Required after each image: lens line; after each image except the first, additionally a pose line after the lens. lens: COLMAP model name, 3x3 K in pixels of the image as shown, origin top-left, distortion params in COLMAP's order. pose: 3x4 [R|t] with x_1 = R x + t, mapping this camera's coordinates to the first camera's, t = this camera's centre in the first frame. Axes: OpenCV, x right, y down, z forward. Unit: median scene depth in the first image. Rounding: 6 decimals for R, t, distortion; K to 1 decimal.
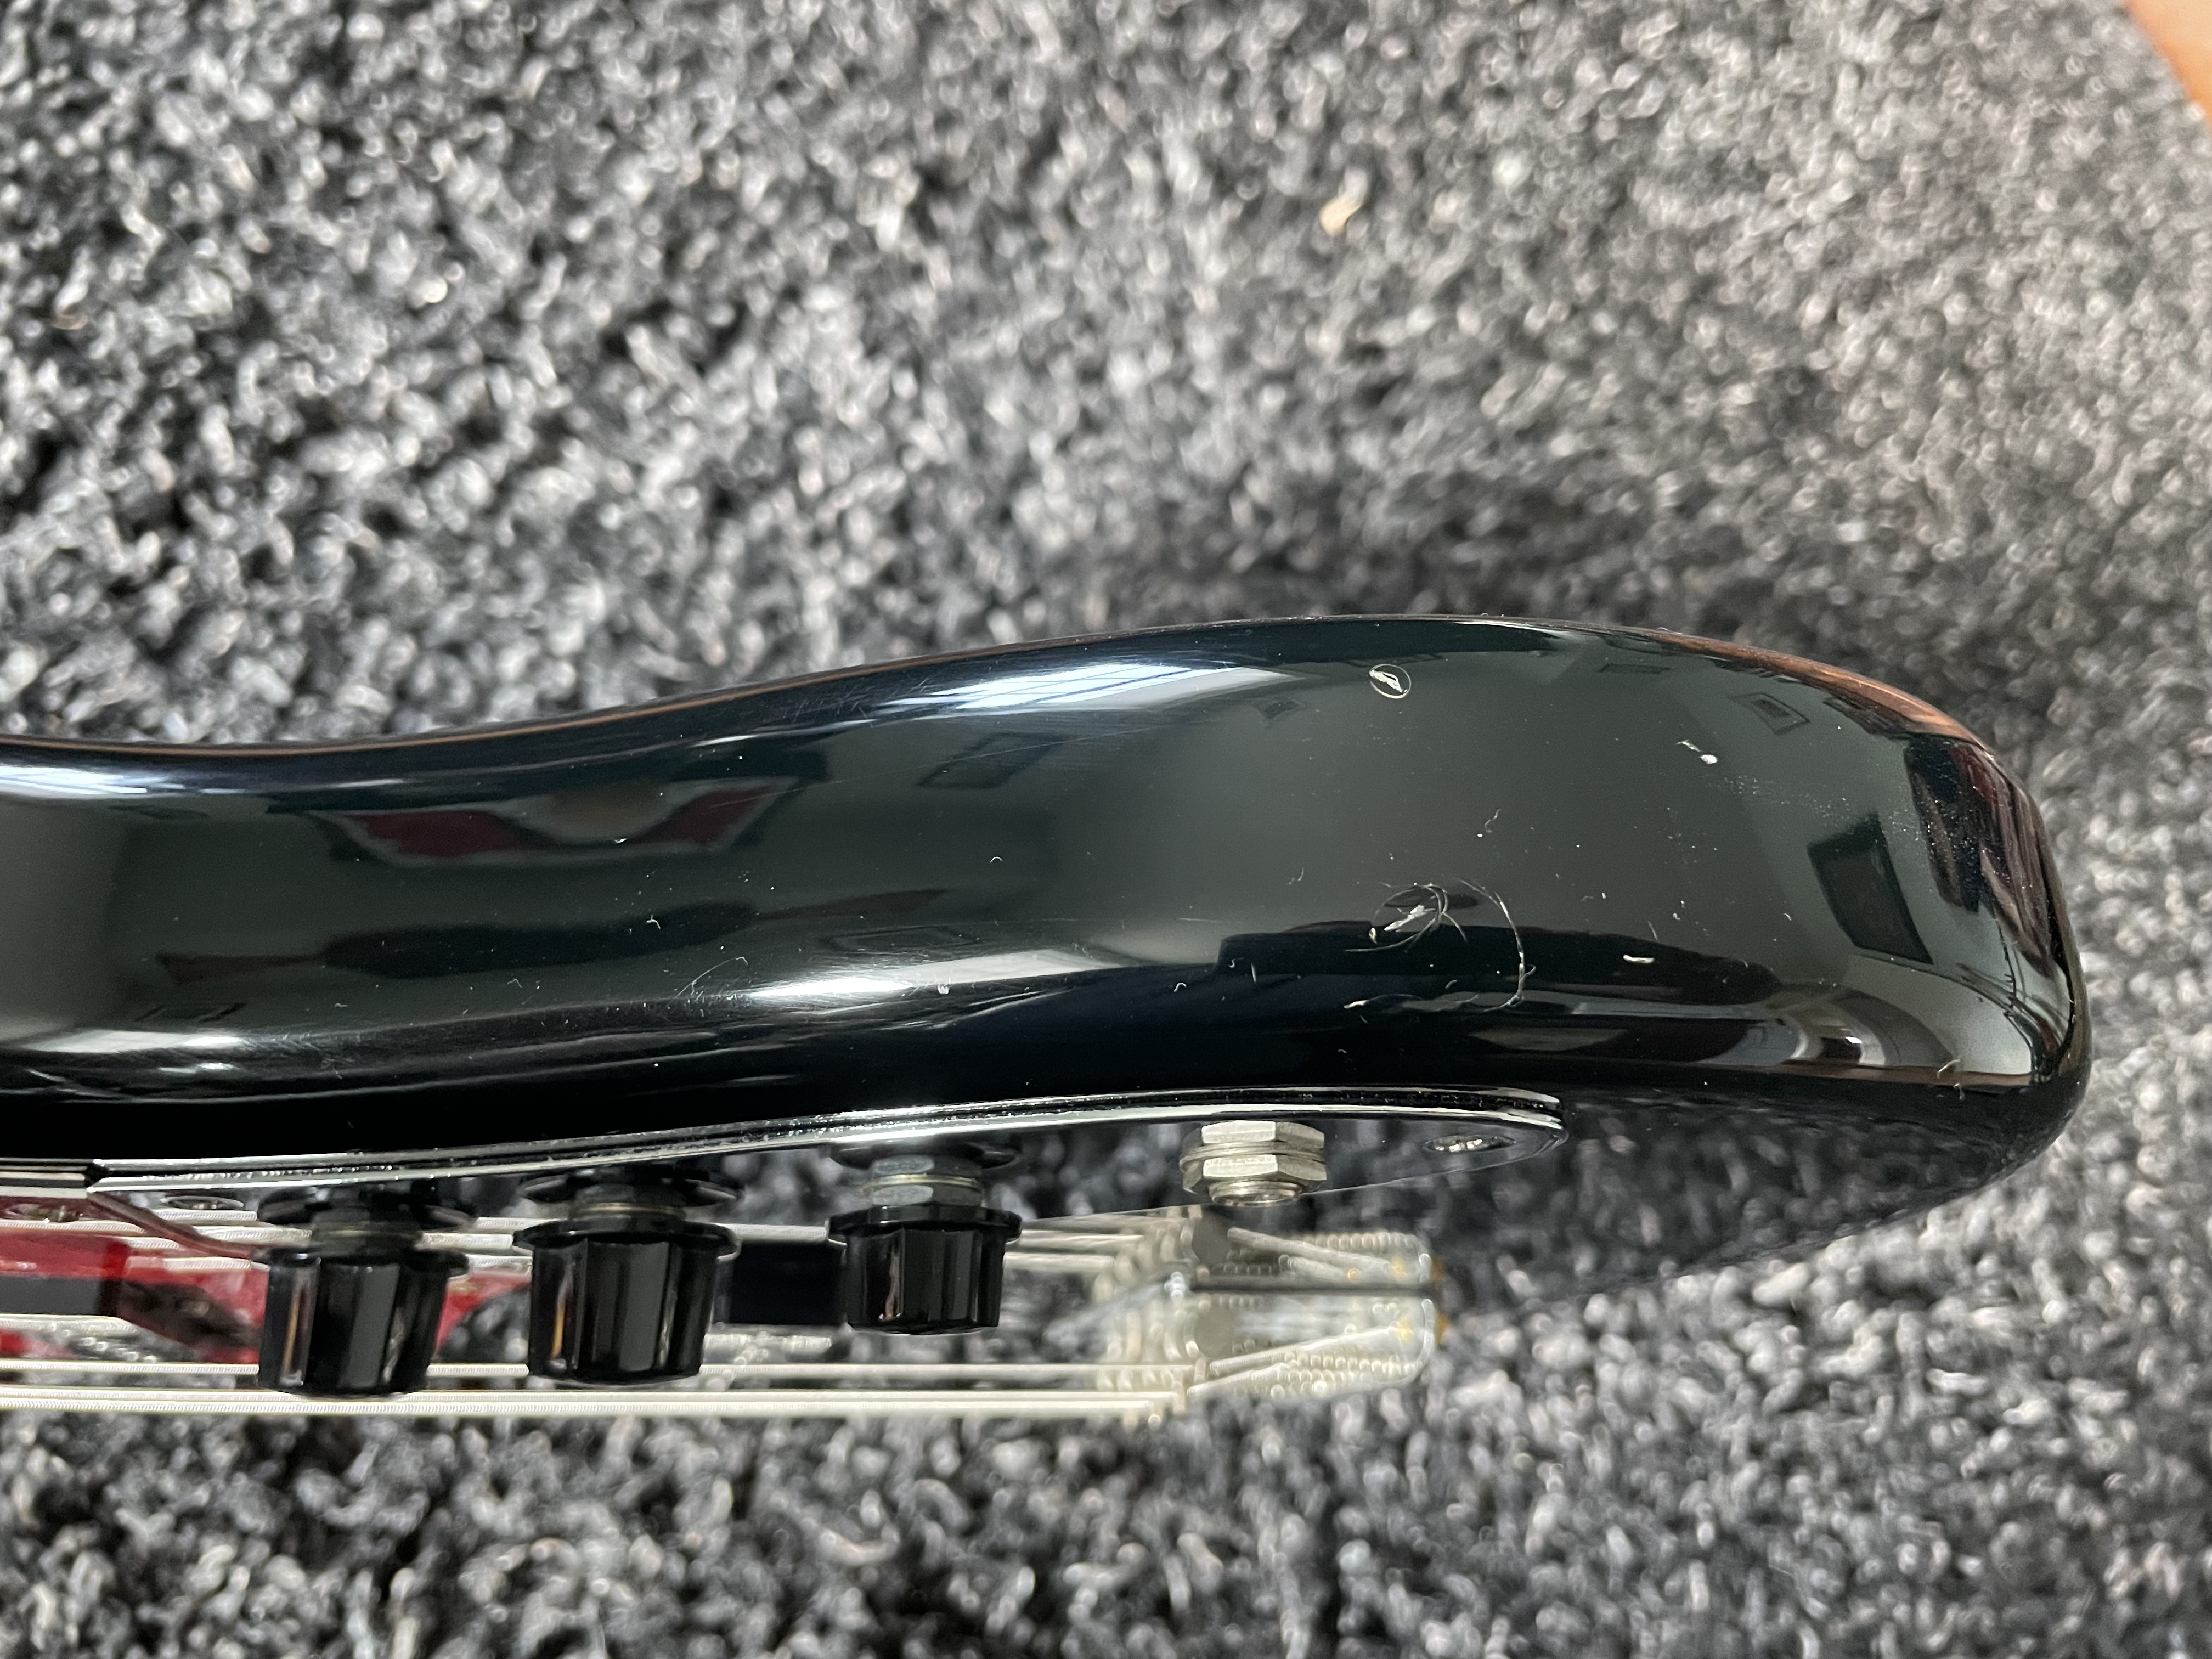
lens RADIAL K [[1689.8, 0, 1108.2], [0, 1689.8, 795.7], [0, 0, 1]] dist [0.076478, -0.105017]
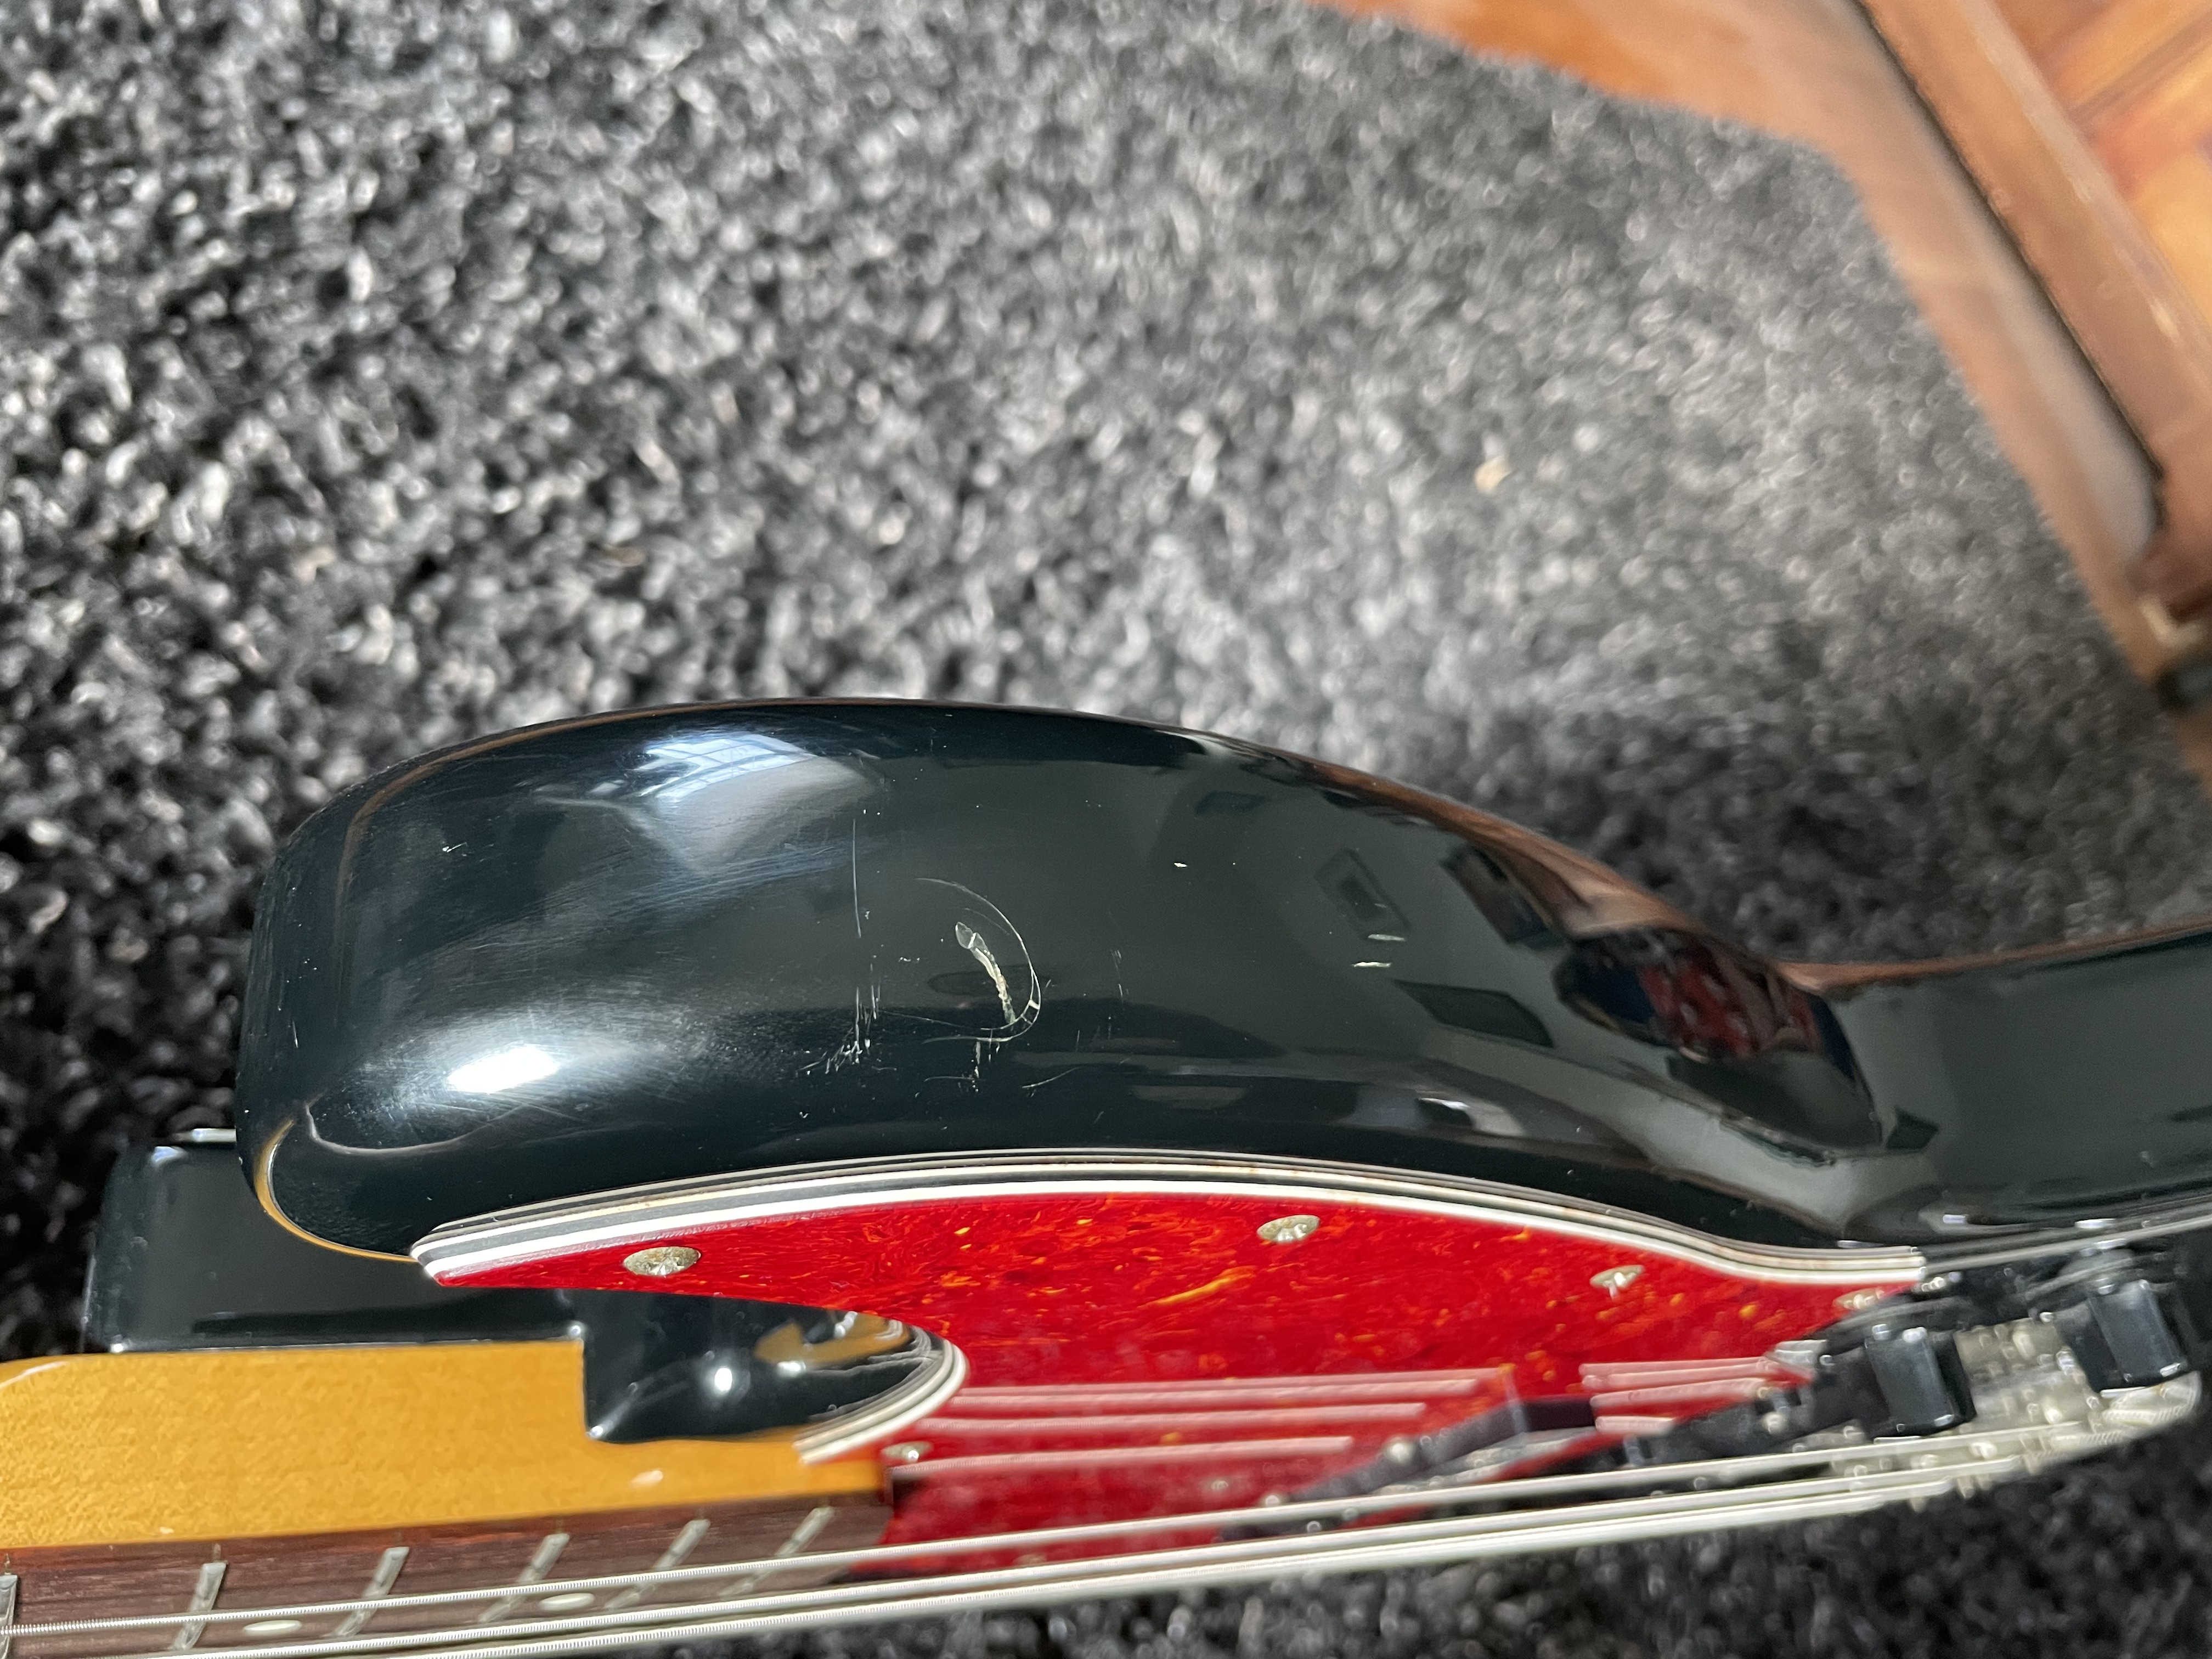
lens RADIAL K [[1689.8, 0, 1108.2], [0, 1689.8, 795.7], [0, 0, 1]] dist [0.076478, -0.105017]
pose [[0.964507, 0.045518, 0.260106, -0.496313], [-0.041697, 0.998926, -0.020195, -0.103374], [-0.260746, 0.008633, 0.965369, -0.070517]]
